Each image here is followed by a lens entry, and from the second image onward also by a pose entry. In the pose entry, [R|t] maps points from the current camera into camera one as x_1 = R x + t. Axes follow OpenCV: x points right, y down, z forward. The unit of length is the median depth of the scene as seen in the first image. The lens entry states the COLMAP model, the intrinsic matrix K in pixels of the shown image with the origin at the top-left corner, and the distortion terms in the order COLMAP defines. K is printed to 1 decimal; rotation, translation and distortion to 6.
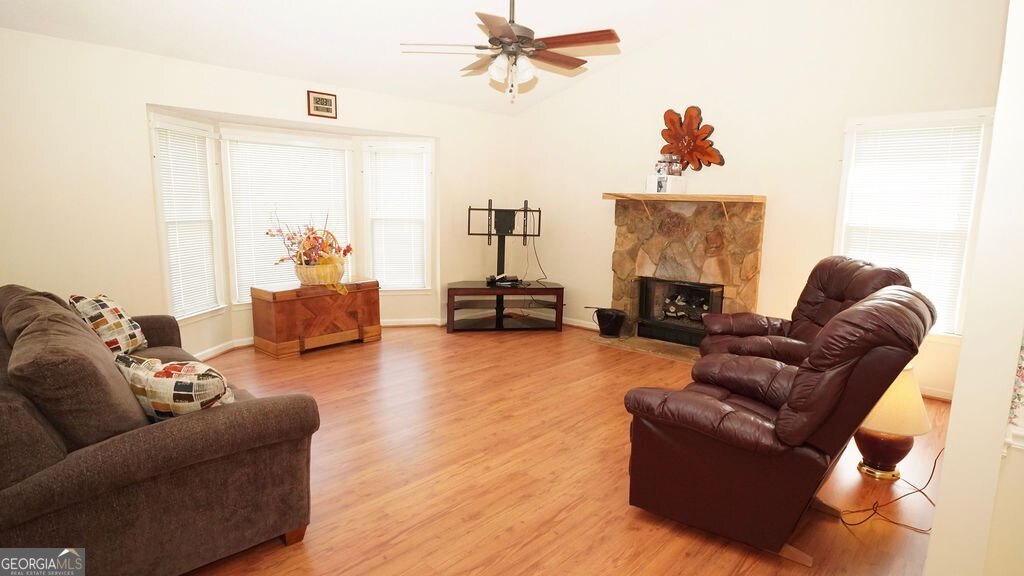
lens RADIAL K [[555.5, 0, 514.5], [0, 555.5, 292.2], [0, 0, 1]] dist [-0.033500, 0.000541]
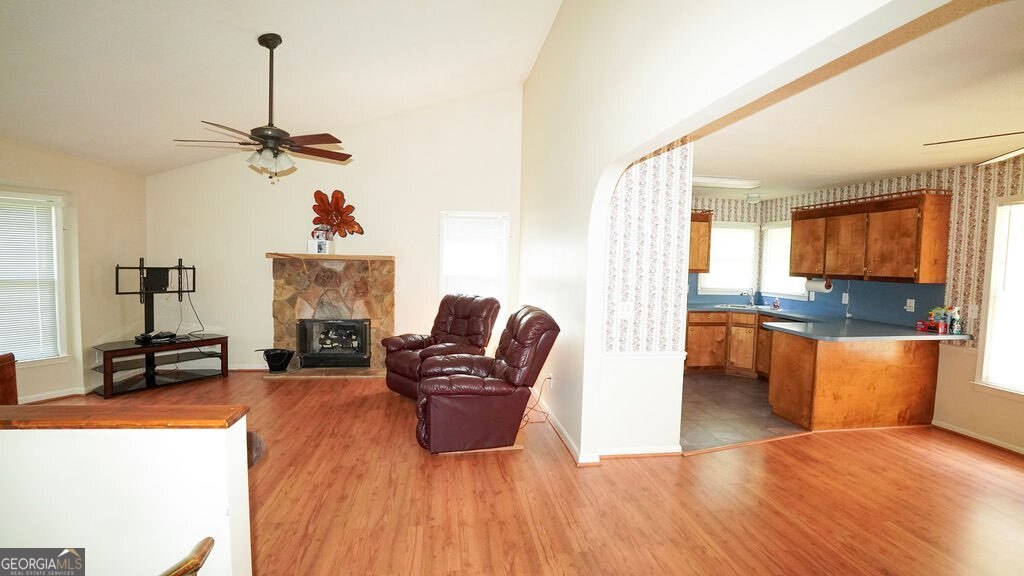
lens RADIAL K [[480.8, 0, 515.9], [0, 480.8, 292.1], [0, 0, 1]] dist [-0.057138, 0.009091]
pose [[0.623418, -0.054059, 0.780018, -0.309567], [0.116595, 0.992880, -0.024375, -0.006999], [-0.773147, 0.106142, 0.625282, -0.046458]]
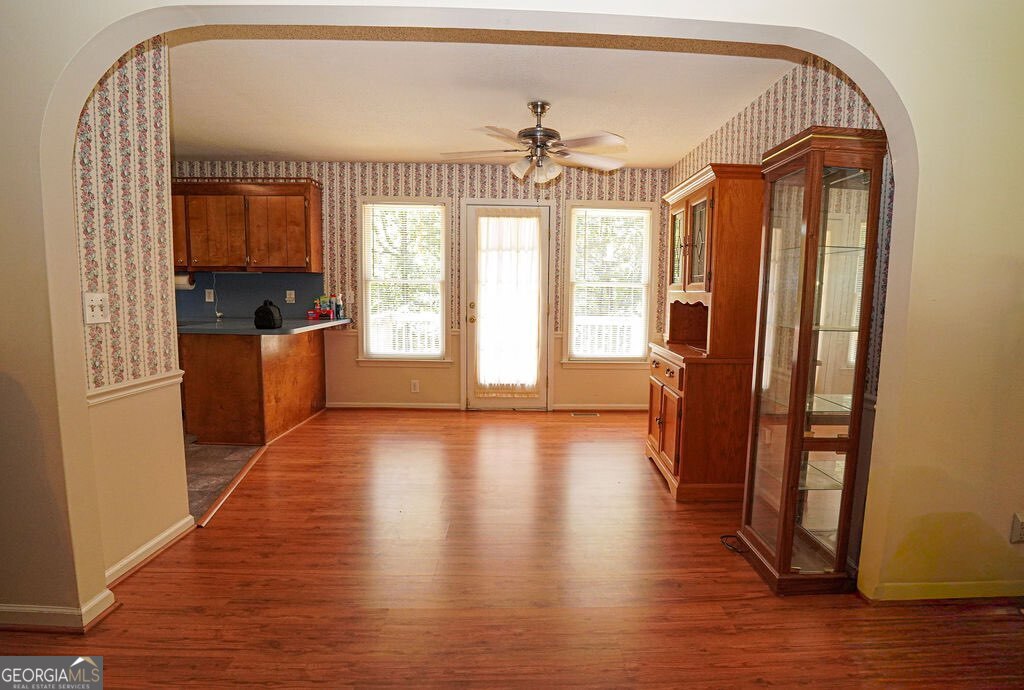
lens RADIAL K [[531.1, 0, 544.4], [0, 531.1, 350.0], [0, 0, 1]] dist [-0.057556, 0.000102]
pose [[-0.718096, -0.104350, 0.688077, -0.192380], [0.085349, 0.968027, 0.235879, -0.010284], [-0.690691, 0.228110, -0.686230, 0.278979]]
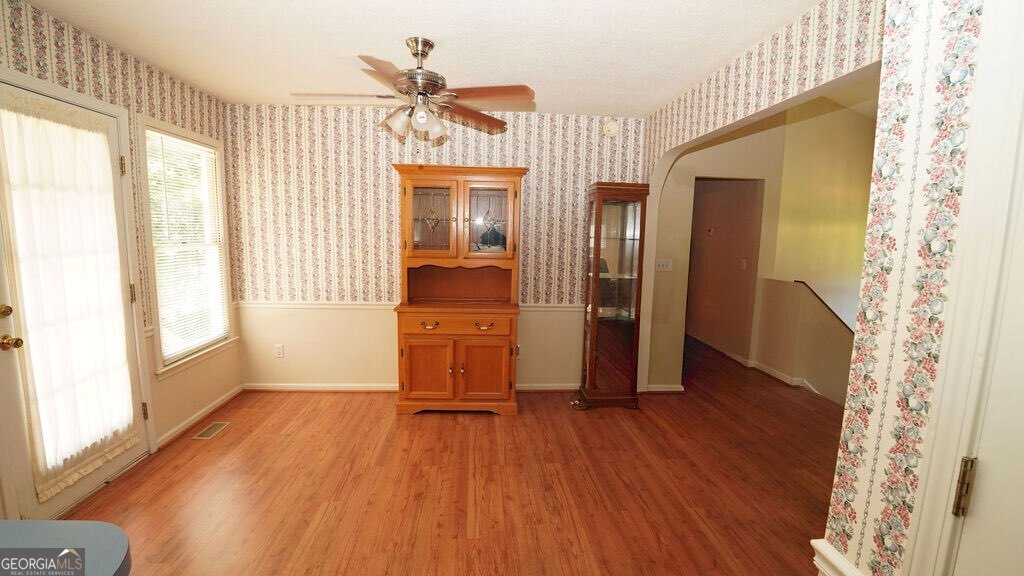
lens RADIAL K [[450.3, 0, 511.9], [0, 450.3, 293.1], [0, 0, 1]] dist [-0.054764, 0.000032]
pose [[-0.670639, 0.071495, -0.738331, 0.538985], [-0.152486, 0.960800, 0.231543, -0.024998], [0.725942, 0.267867, -0.633447, 0.190483]]
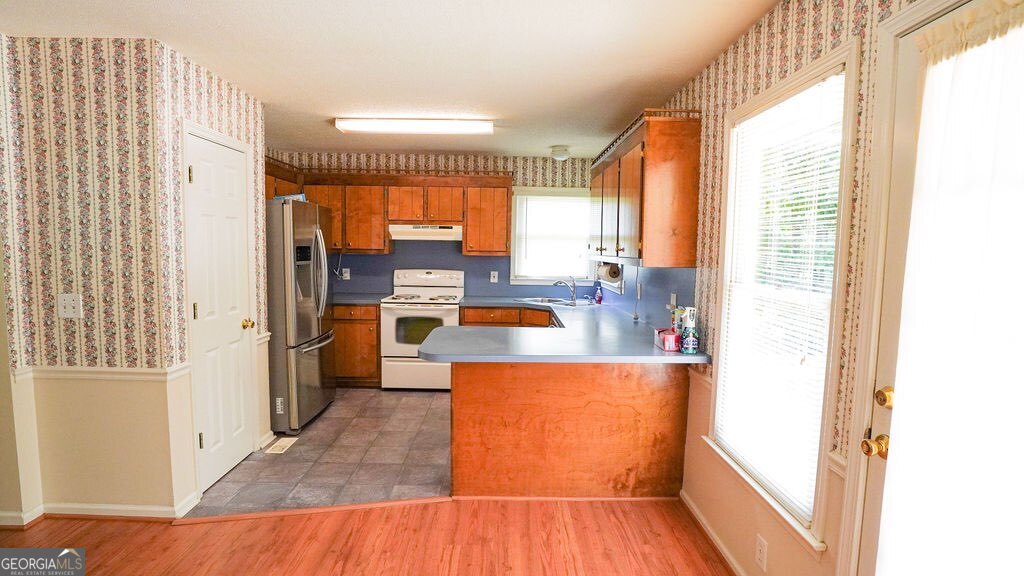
lens RADIAL K [[497.8, 0, 513.3], [0, 497.8, 293.2], [0, 0, 1]] dist [-0.061955, 0.018817]
pose [[0.713625, -0.066379, 0.697376, 0.267665], [0.107309, 0.994110, -0.015187, 0.057094], [-0.692260, 0.085672, 0.716545, -0.350761]]
